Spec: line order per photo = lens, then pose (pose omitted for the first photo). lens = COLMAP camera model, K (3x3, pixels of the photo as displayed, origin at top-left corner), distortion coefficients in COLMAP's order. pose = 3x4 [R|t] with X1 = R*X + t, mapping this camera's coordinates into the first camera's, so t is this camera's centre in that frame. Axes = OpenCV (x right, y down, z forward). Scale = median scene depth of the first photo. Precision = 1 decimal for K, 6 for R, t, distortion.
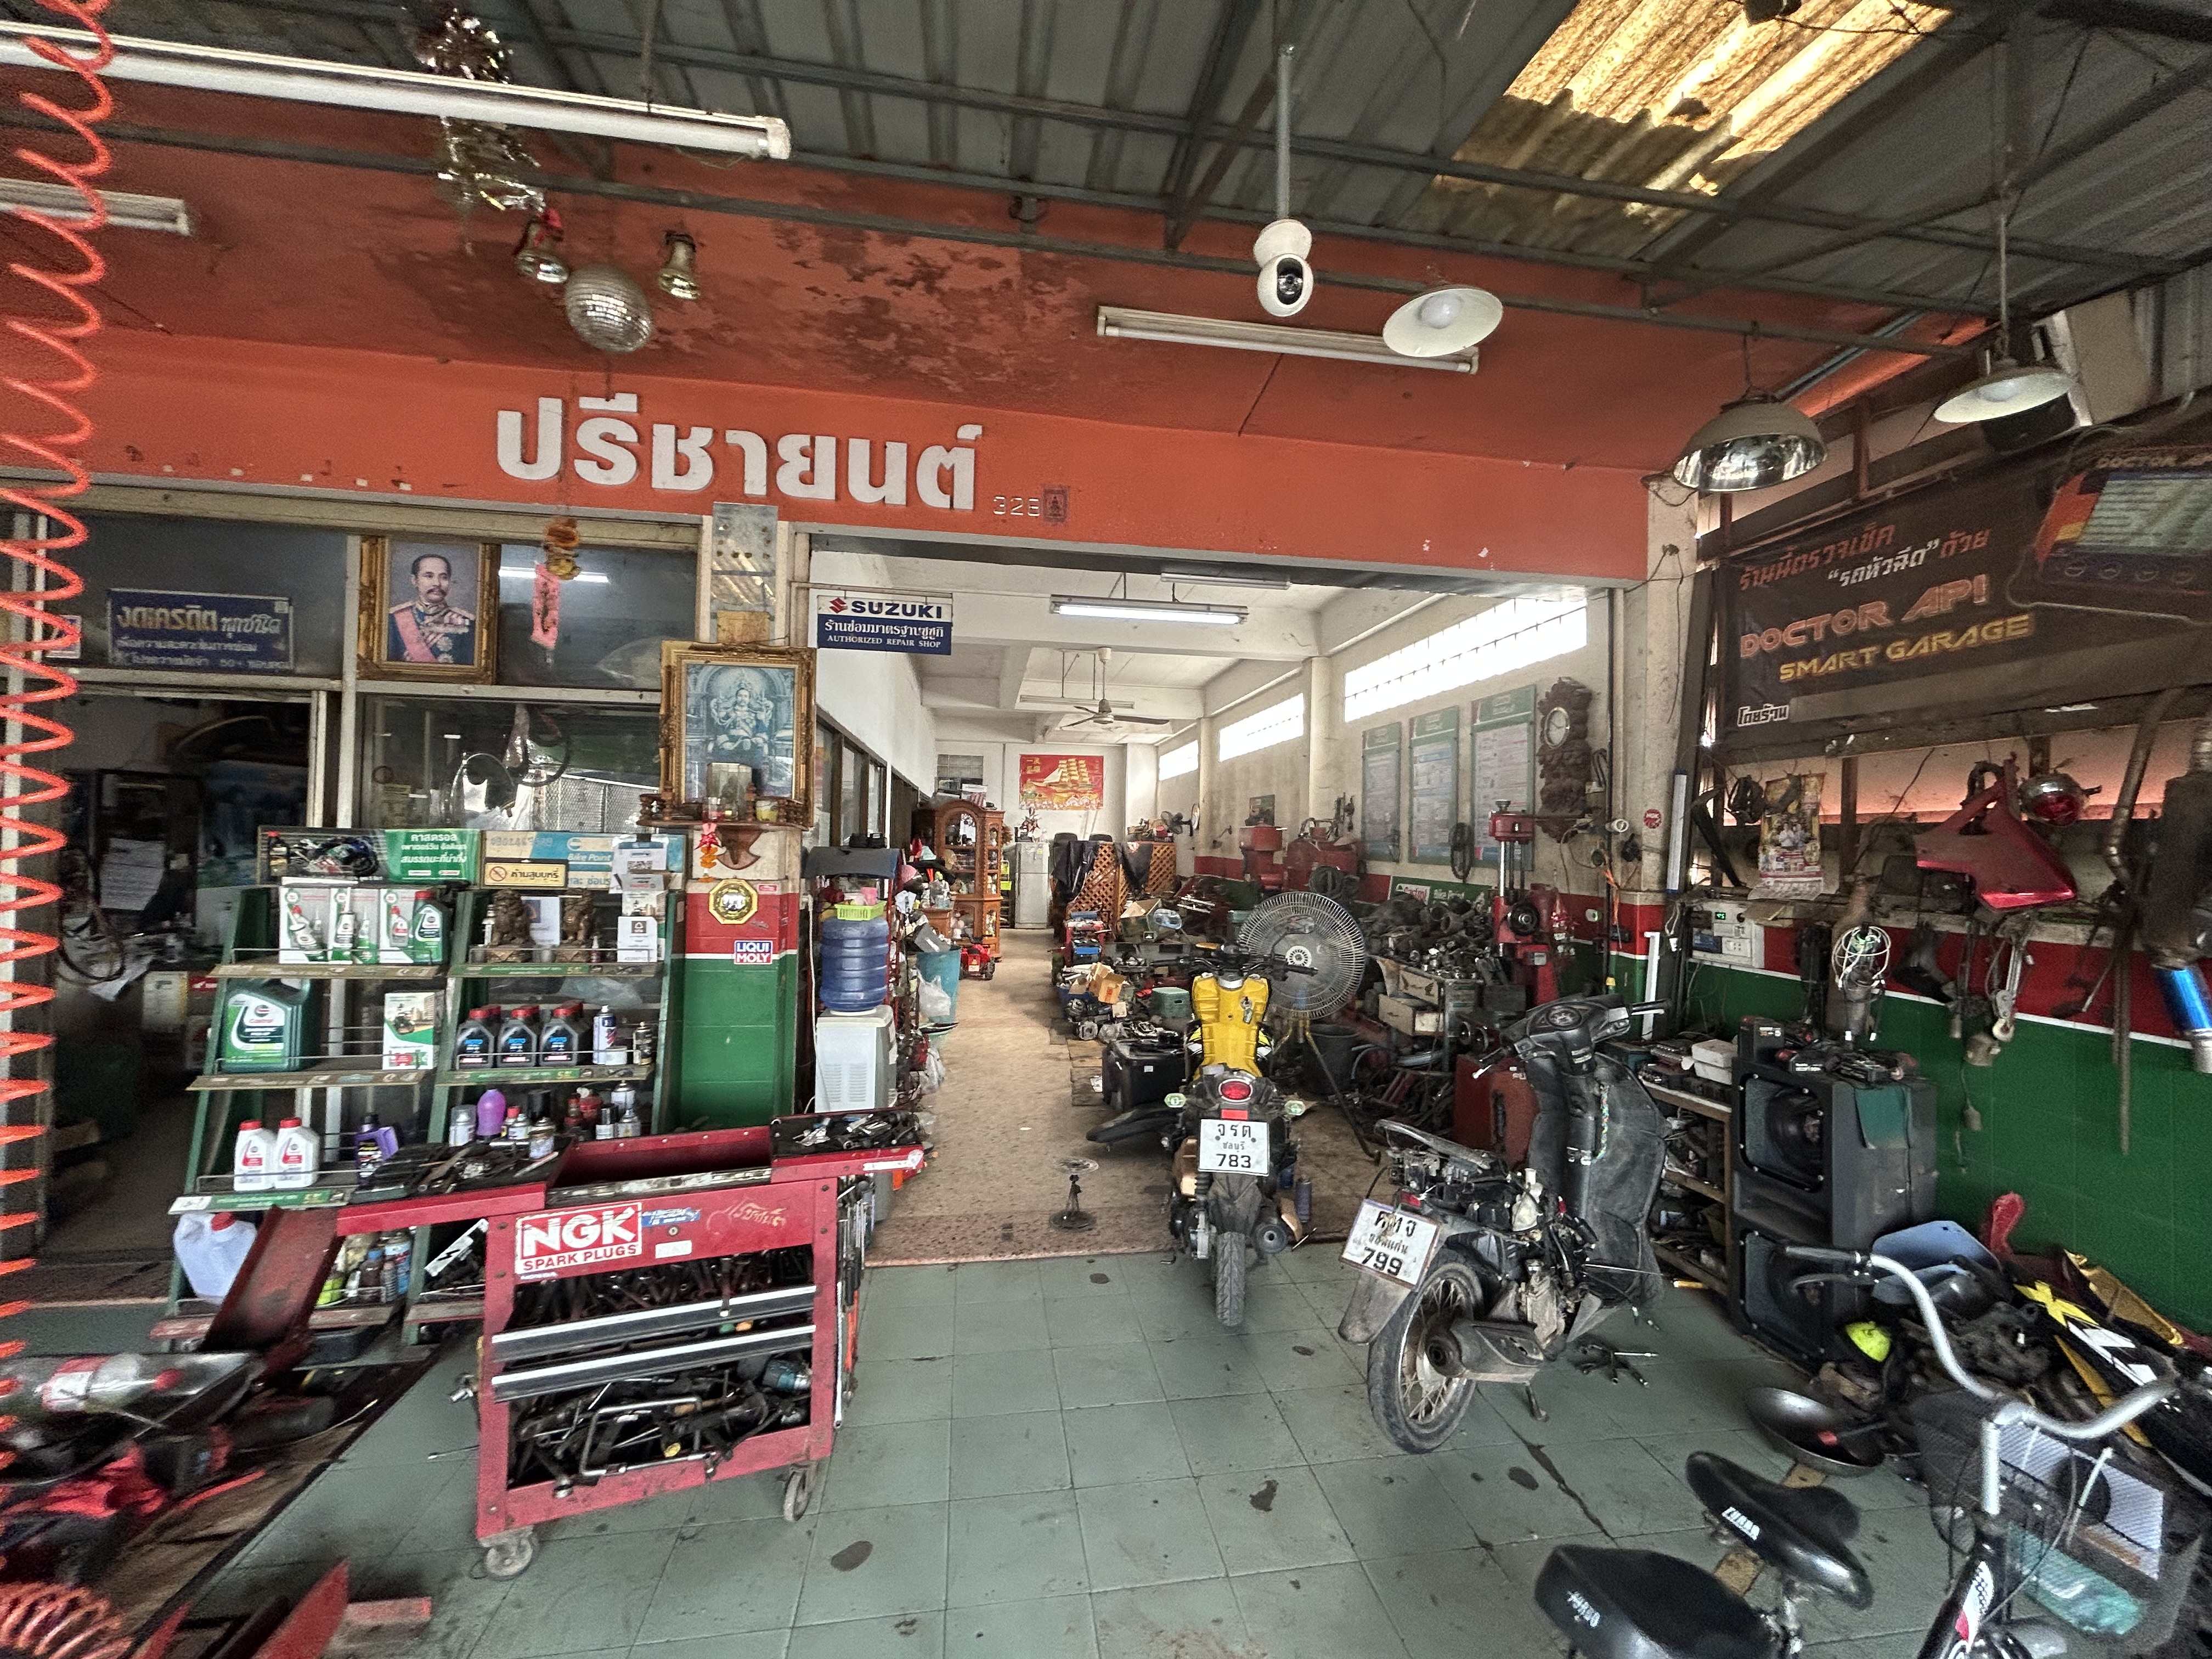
lens RADIAL K [[882.1, 0, 1104.4], [0, 882.1, 819.1], [0, 0, 1]] dist [-0.000944, -0.000159]
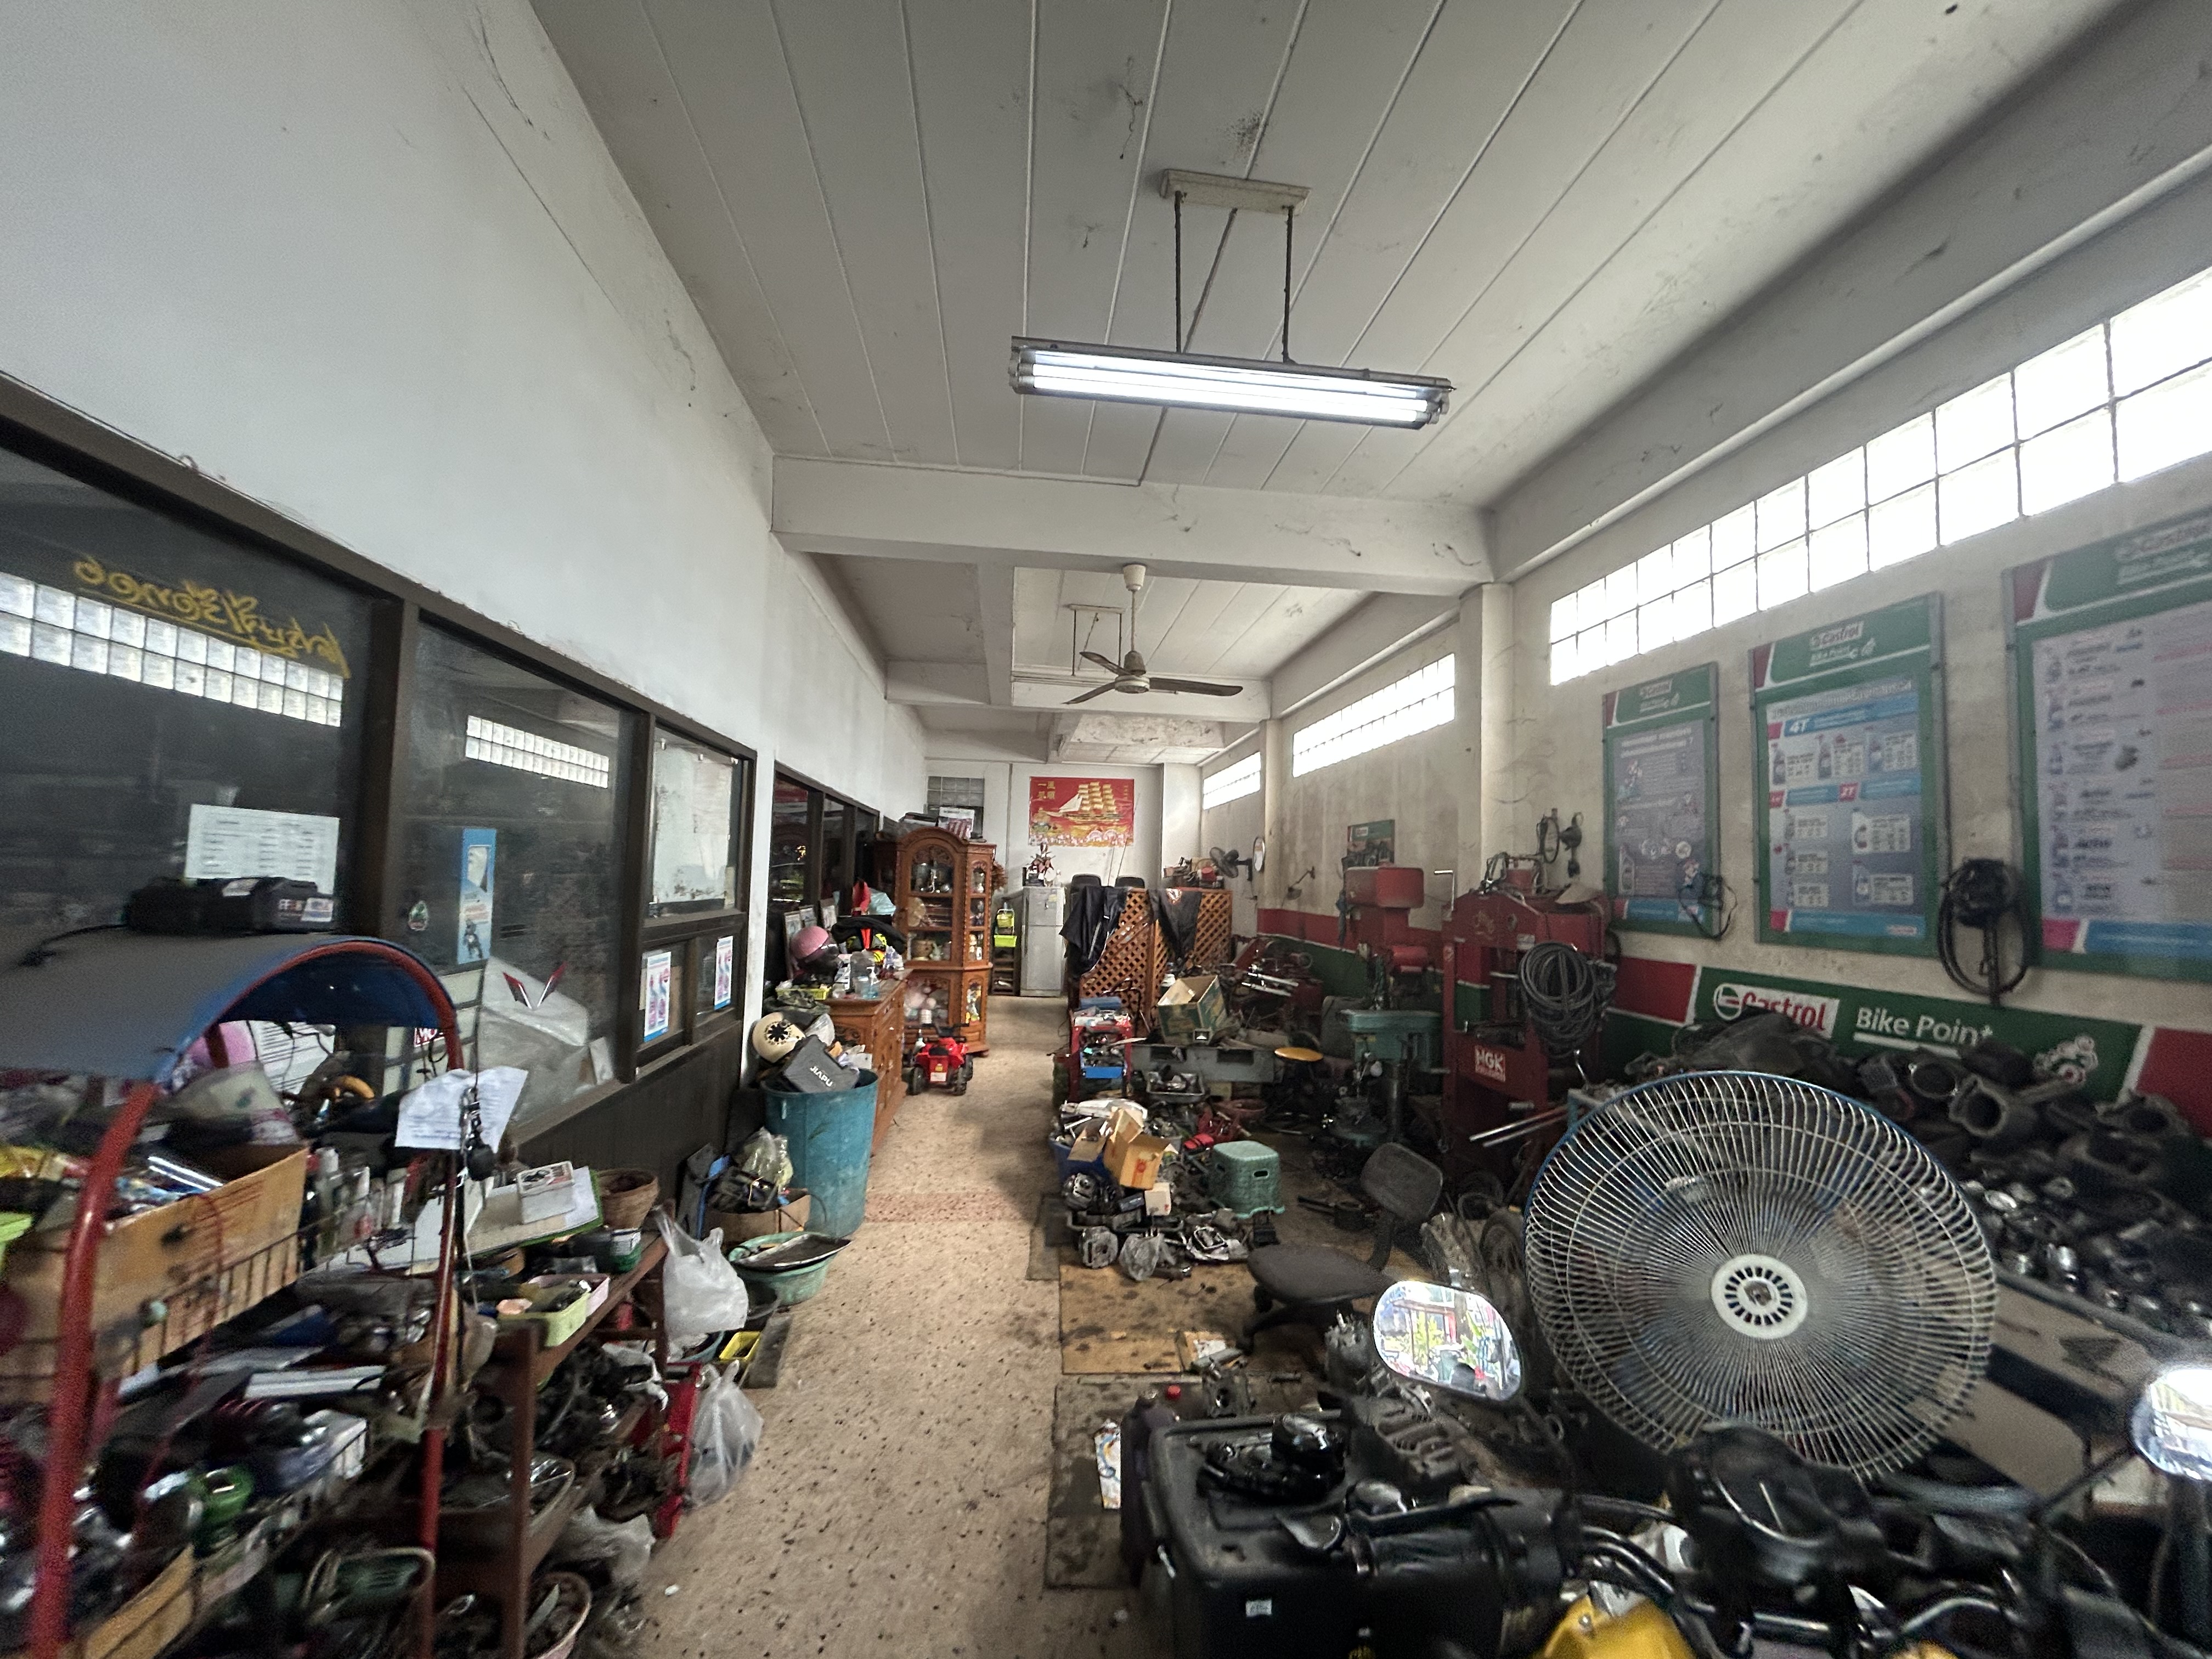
lens RADIAL K [[882.1, 0, 1104.4], [0, 882.1, 819.1], [0, 0, 1]] dist [-0.000944, -0.000159]
pose [[0.999349, 0.004403, -0.035809, 0.001805], [-0.006082, 0.998881, -0.046901, 0.004523], [0.035563, 0.047089, 0.998257, 0.364318]]
